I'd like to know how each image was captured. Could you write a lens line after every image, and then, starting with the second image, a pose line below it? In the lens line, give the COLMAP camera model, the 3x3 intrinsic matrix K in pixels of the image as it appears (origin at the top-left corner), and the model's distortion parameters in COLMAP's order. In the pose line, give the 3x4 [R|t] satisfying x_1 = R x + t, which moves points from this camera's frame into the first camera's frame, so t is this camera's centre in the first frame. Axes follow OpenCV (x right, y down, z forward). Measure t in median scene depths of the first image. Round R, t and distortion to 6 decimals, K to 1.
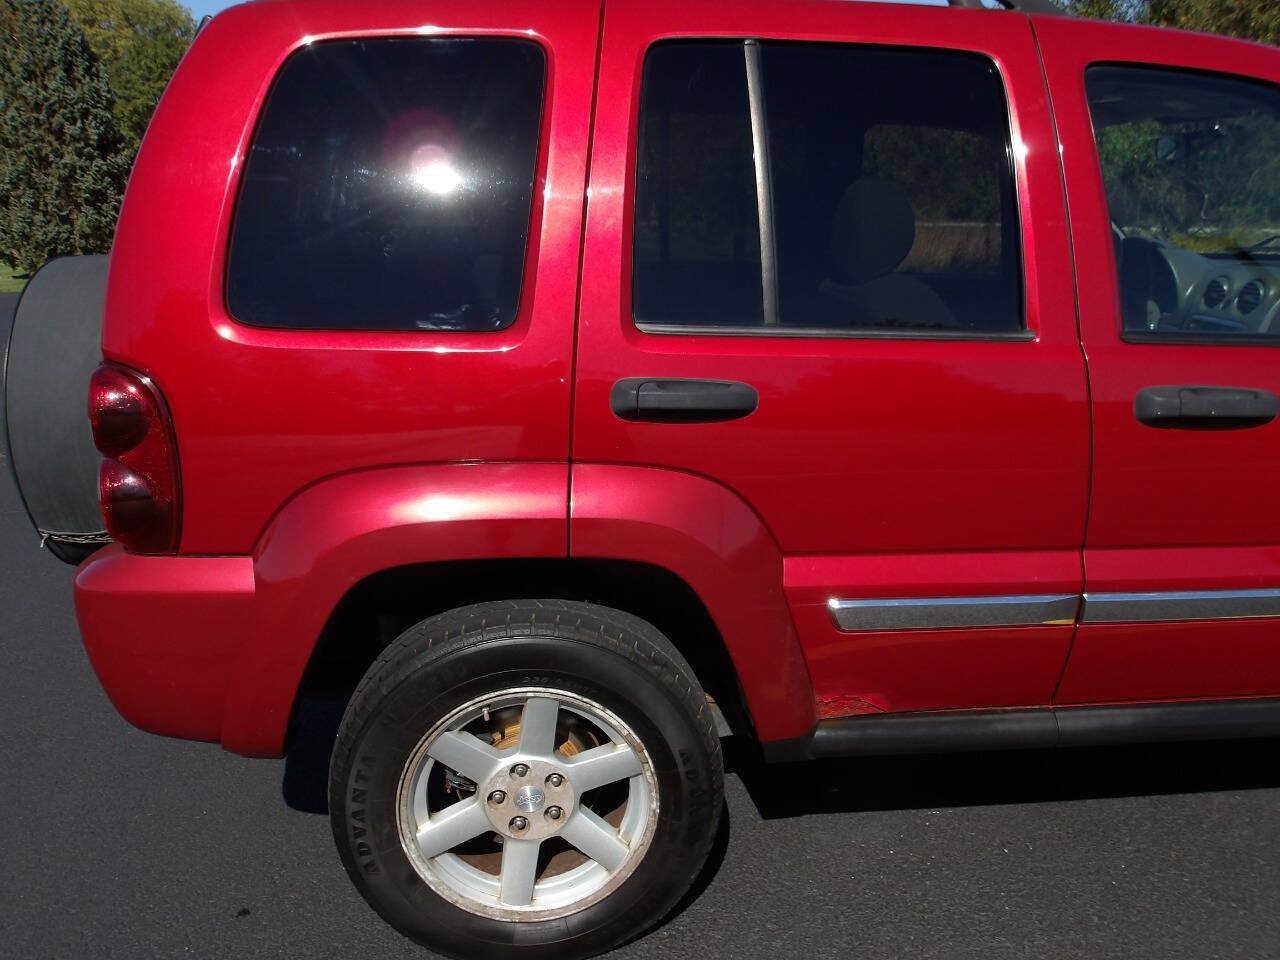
lens RADIAL K [[1065.0, 0, 633.3], [0, 1065.0, 465.7], [0, 0, 1]] dist [0.003837, 0.002534]
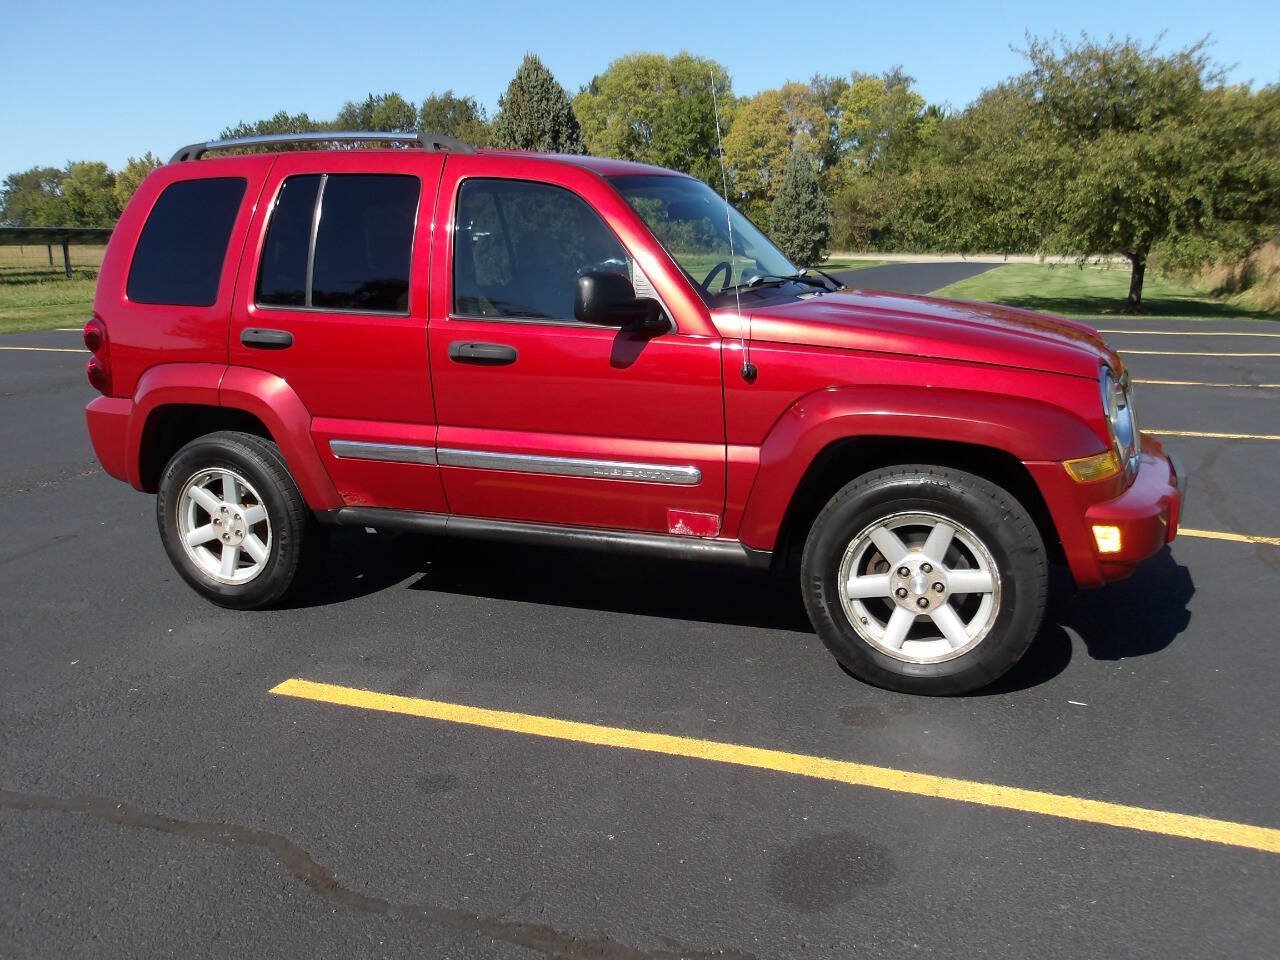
lens RADIAL K [[1065.0, 0, 635.3], [0, 1065.0, 461.3], [0, 0, 1]] dist [0.003837, 0.002534]
pose [[0.892040, 0.084778, -0.443934, 1.582682], [-0.100902, 0.994814, -0.012774, 0.129931], [0.440549, 0.056189, 0.895968, -0.573836]]
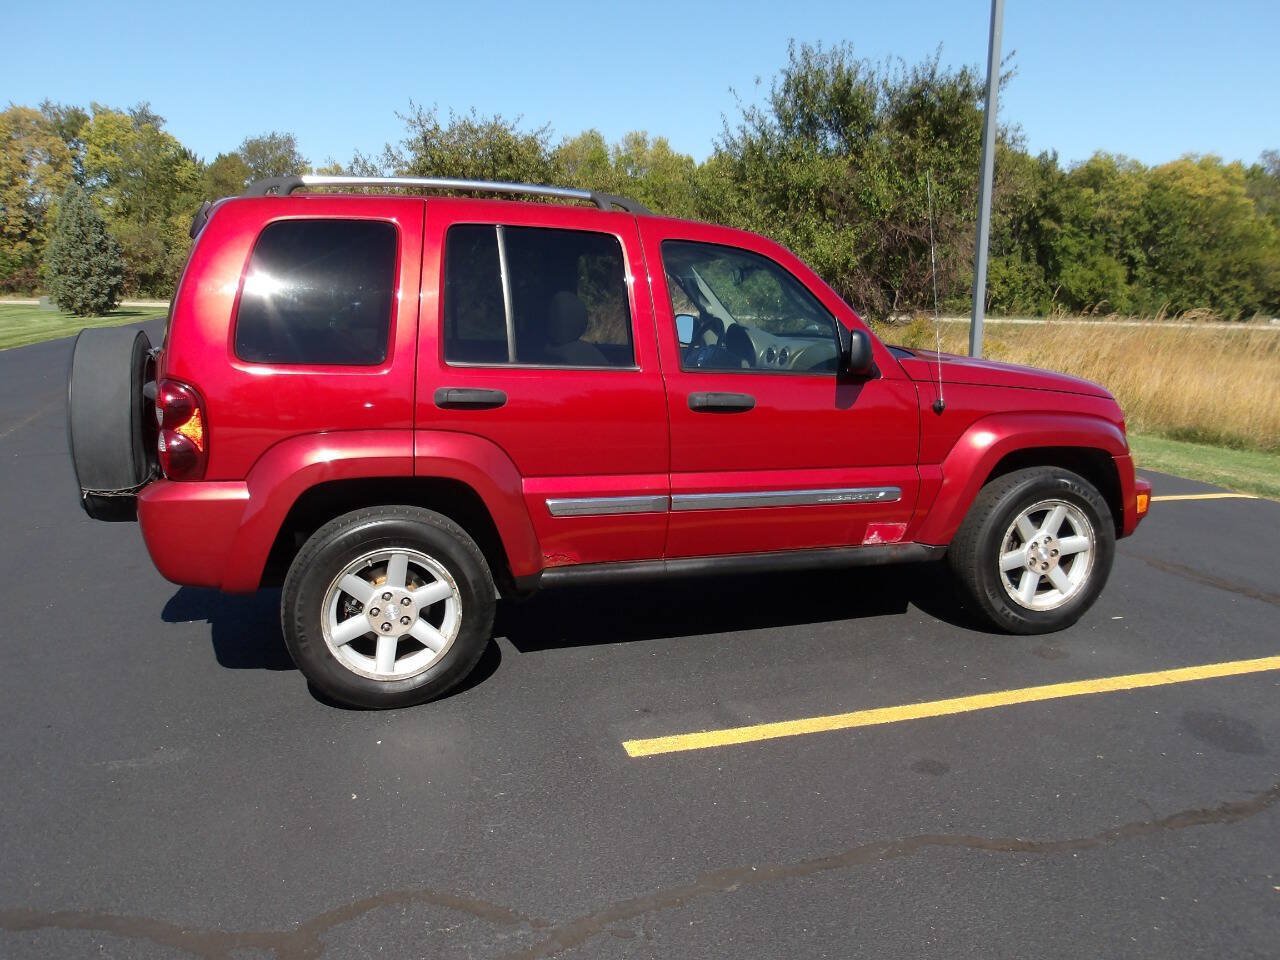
lens RADIAL K [[1065.0, 0, 634.7], [0, 1065.0, 468.4], [0, 0, 1]] dist [0.003837, 0.002534]
pose [[0.979209, -0.018274, 0.202028, -0.053544], [0.033608, 0.996785, -0.072733, 0.210857], [-0.200050, 0.078011, 0.976675, -0.954592]]
